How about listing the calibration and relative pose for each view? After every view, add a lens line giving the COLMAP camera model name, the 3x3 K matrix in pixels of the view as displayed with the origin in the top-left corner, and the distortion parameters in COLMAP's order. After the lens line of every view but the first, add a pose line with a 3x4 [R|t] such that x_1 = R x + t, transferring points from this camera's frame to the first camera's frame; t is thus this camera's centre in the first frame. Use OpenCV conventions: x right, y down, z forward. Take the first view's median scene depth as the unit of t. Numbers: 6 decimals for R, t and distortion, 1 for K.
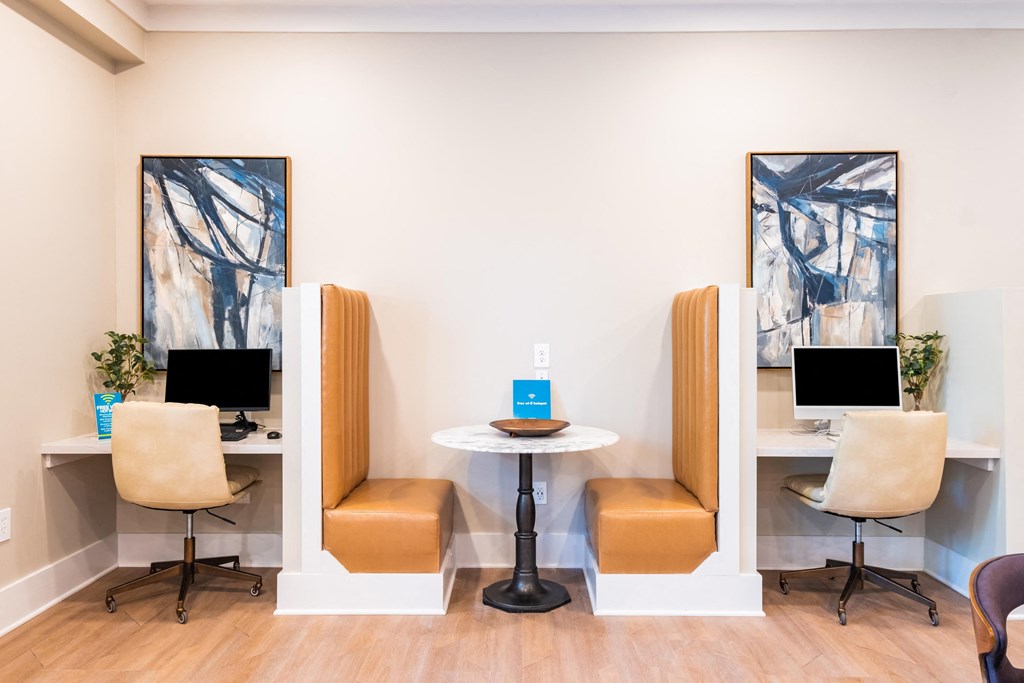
lens RADIAL K [[739.3, 0, 517.6], [0, 739.3, 333.7], [0, 0, 1]] dist [0.007458, 0.012428]
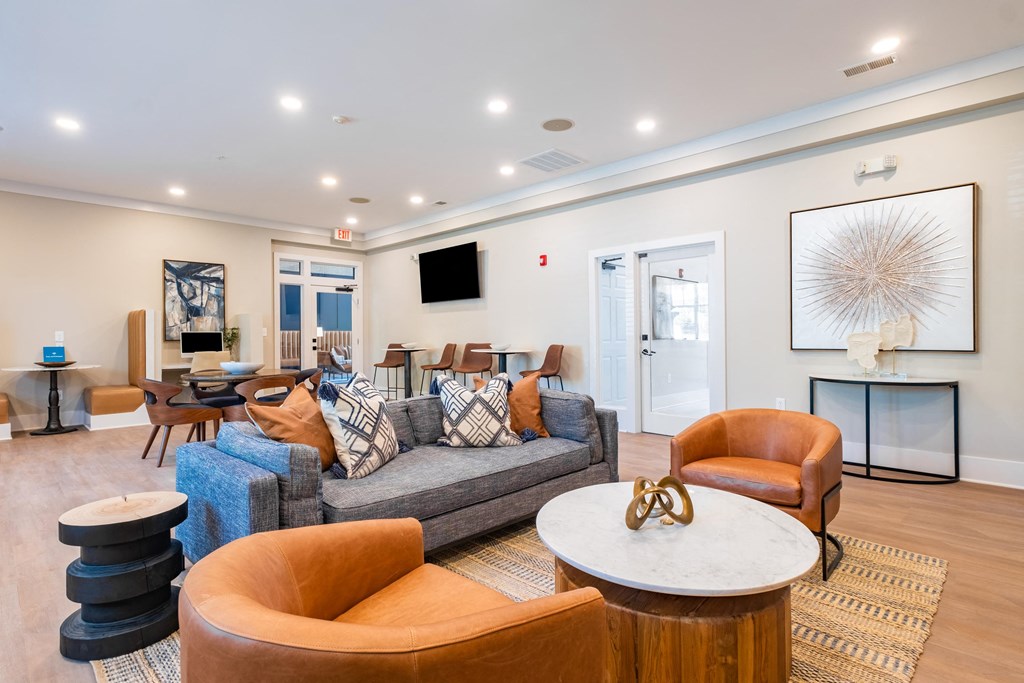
lens RADIAL K [[502.8, 0, 504.6], [0, 502.8, 334.4], [0, 0, 1]] dist [0.003120, -0.000049]
pose [[0.690559, -0.004160, 0.723264, -0.153549], [0.009596, 0.999948, -0.003411, 0.044098], [-0.723213, 0.009296, 0.690563, -1.160858]]
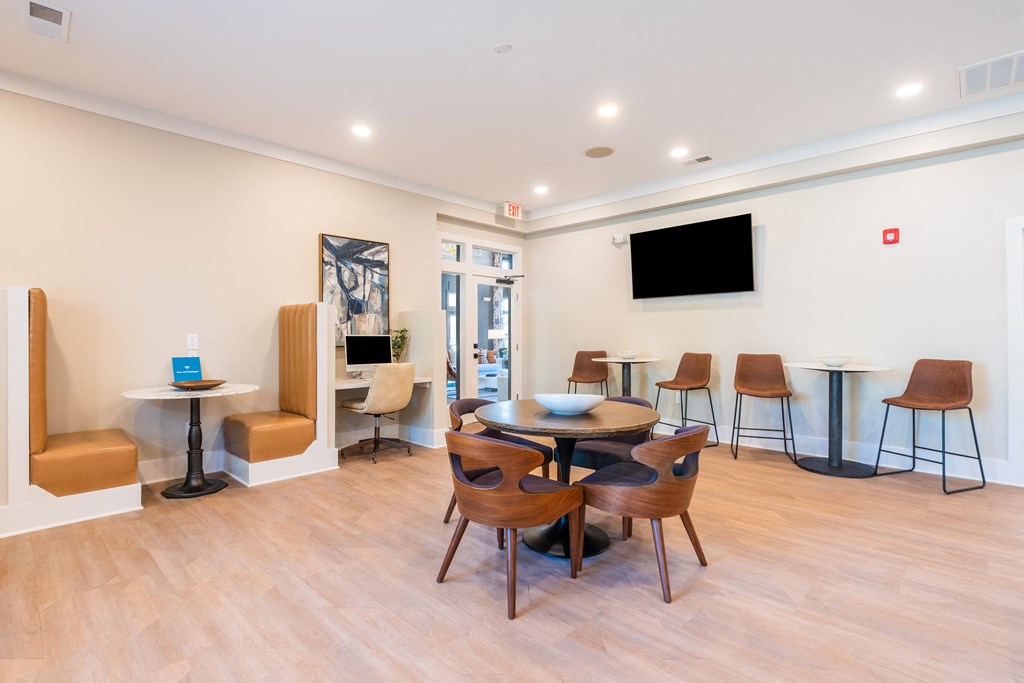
lens RADIAL K [[483.2, 0, 510.4], [0, 483.2, 335.2], [0, 0, 1]] dist [0.003680, -0.001500]
pose [[0.685836, -0.001006, 0.727755, -0.262793], [0.001471, 0.999999, -0.000005, 0.017467], [-0.727754, 0.001074, 0.685837, -0.208150]]
